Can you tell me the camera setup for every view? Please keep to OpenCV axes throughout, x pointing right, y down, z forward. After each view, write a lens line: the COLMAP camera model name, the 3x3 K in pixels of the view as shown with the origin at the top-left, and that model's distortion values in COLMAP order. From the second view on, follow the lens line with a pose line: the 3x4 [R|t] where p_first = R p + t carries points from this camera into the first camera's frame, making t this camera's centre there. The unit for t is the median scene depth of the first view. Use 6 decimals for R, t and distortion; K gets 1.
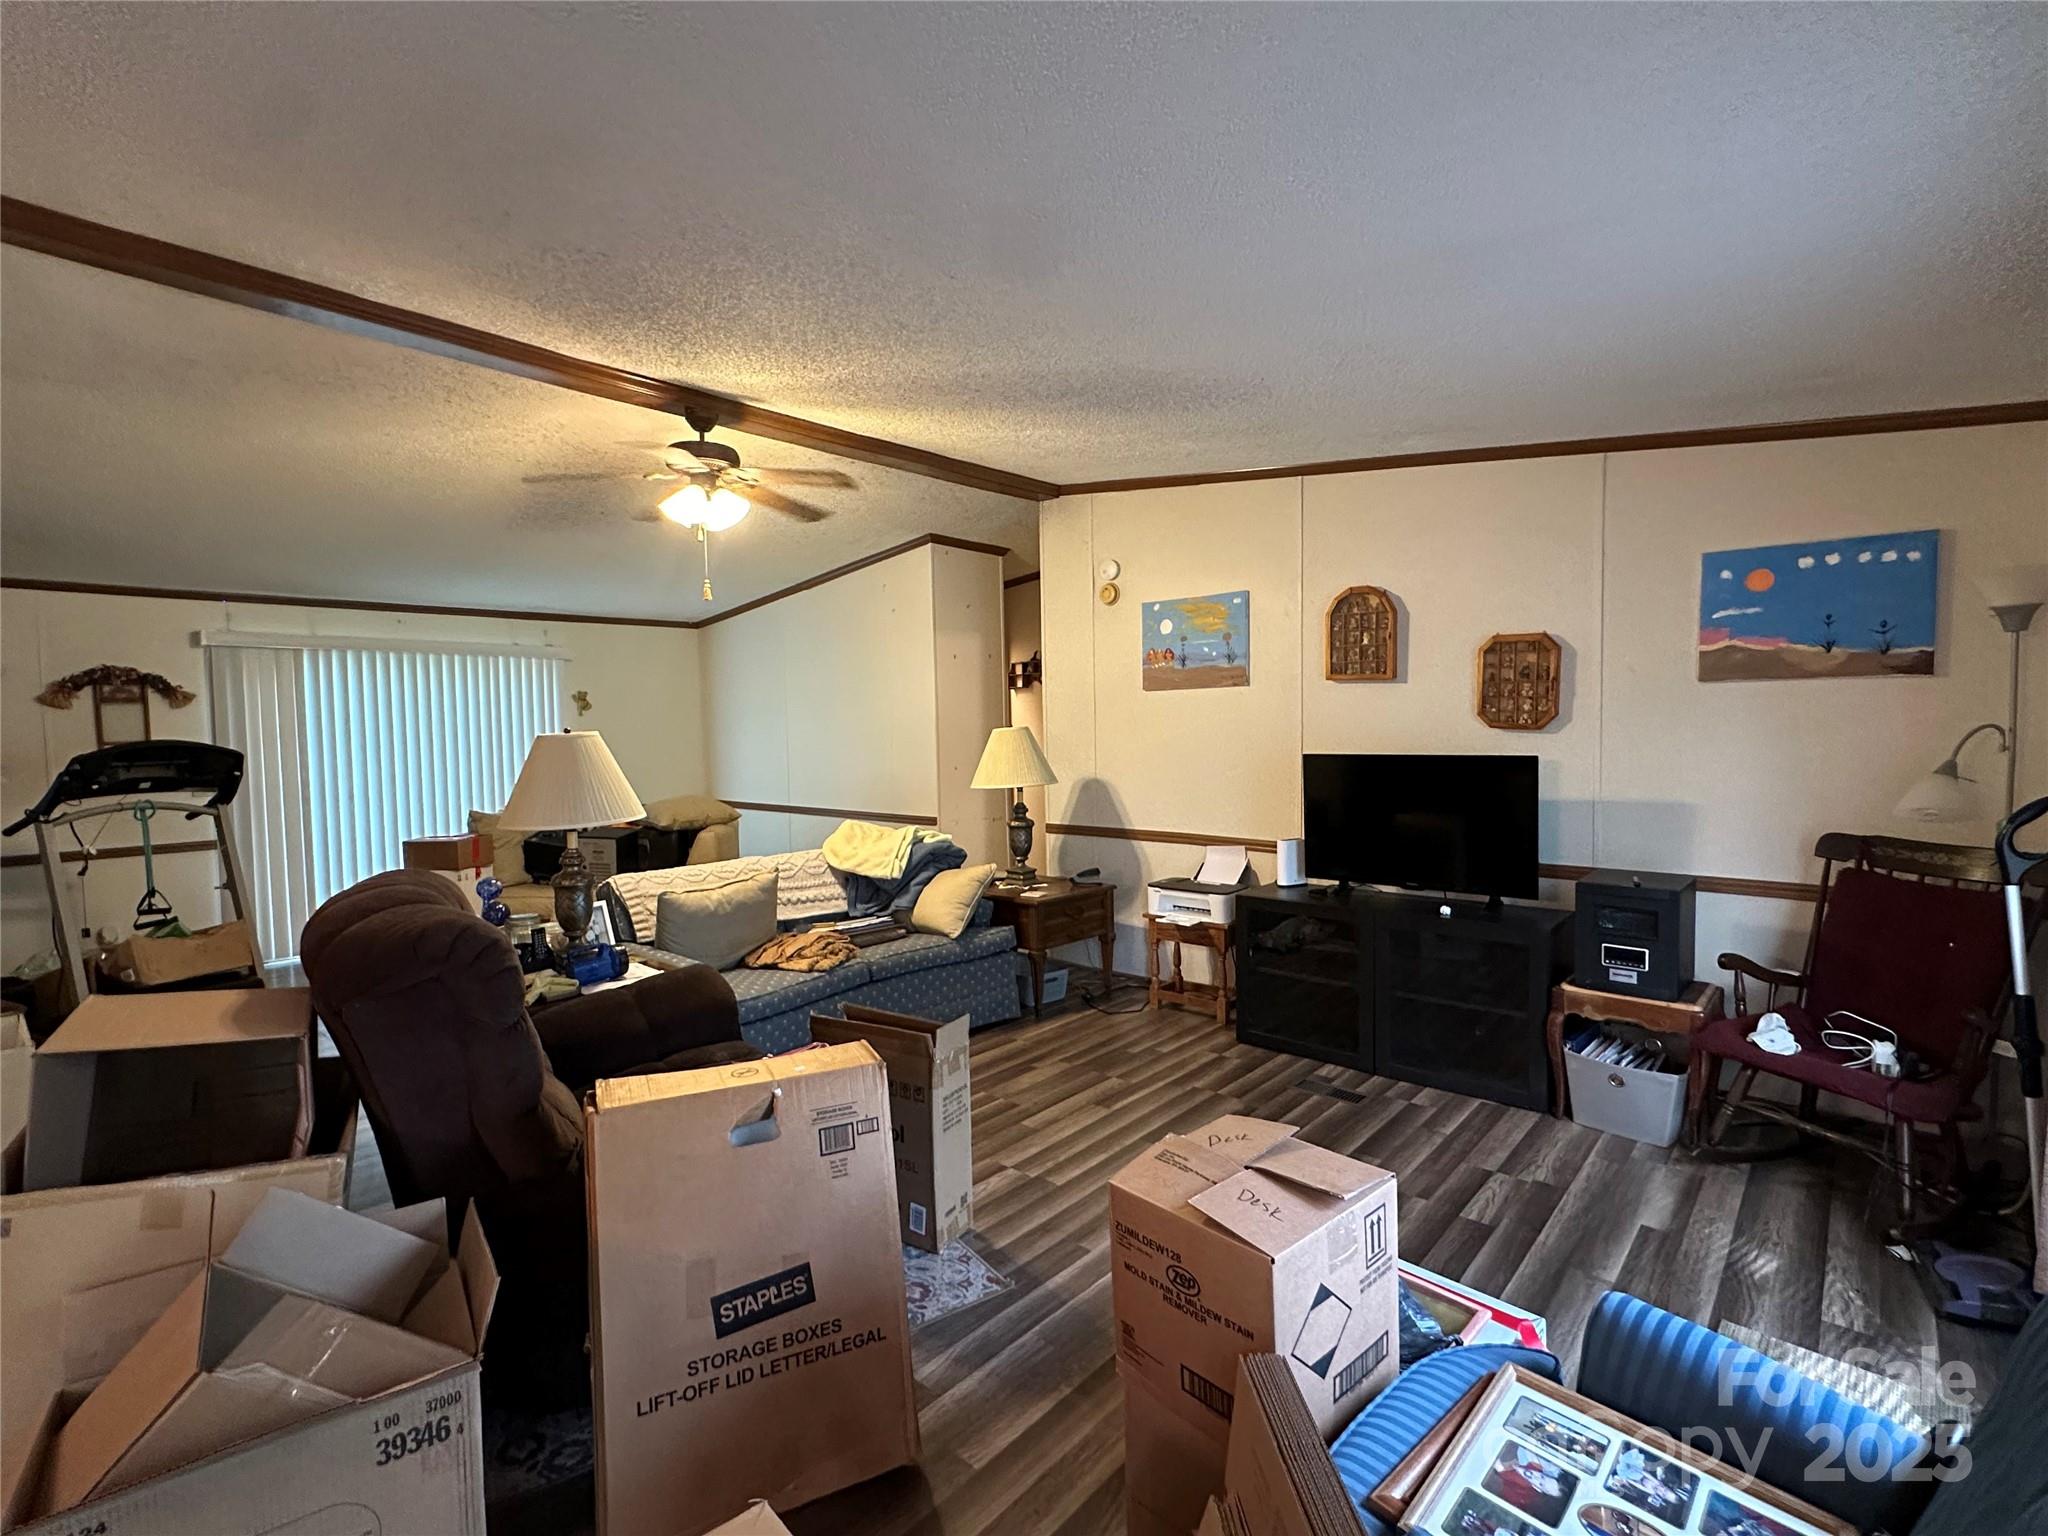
lens RADIAL K [[947.4, 0, 1019.8], [0, 947.4, 778.8], [0, 0, 1]] dist [-0.000823, 0.000048]
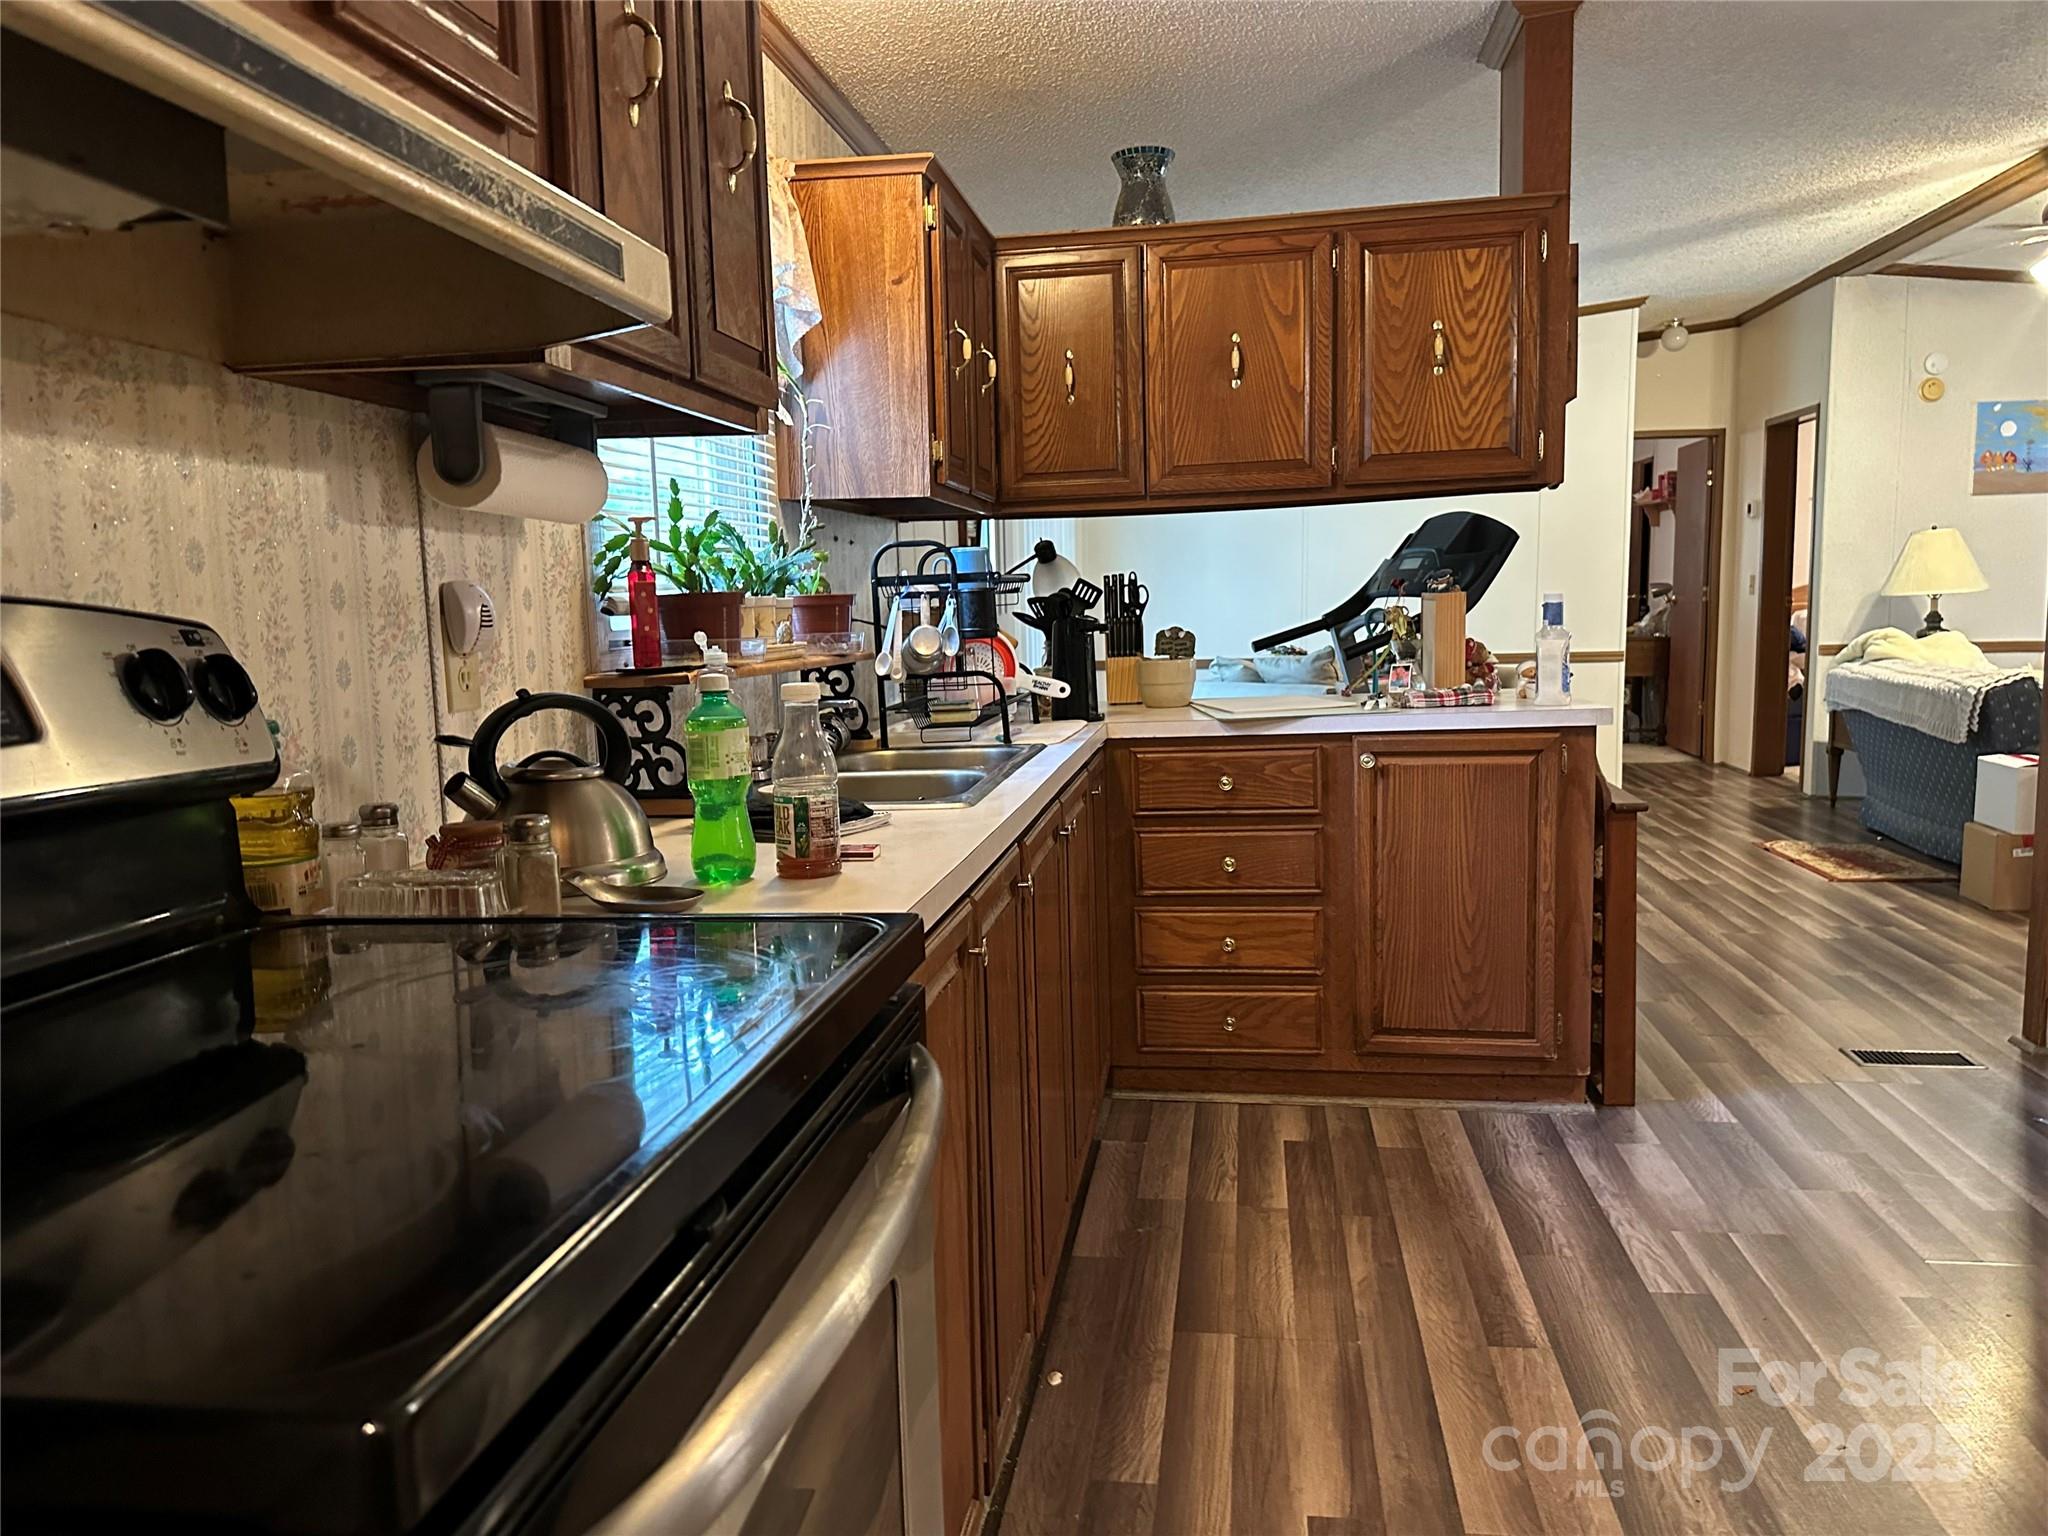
lens RADIAL K [[1485.1, 0, 1029.4], [0, 1485.1, 774.9], [0, 0, 1]] dist [0.032312, -0.033417]
pose [[0.828572, -0.069212, 0.555588, -1.860787], [0.039184, 0.997065, 0.065772, 0.063588], [-0.558510, -0.032727, 0.828852, 0.332080]]
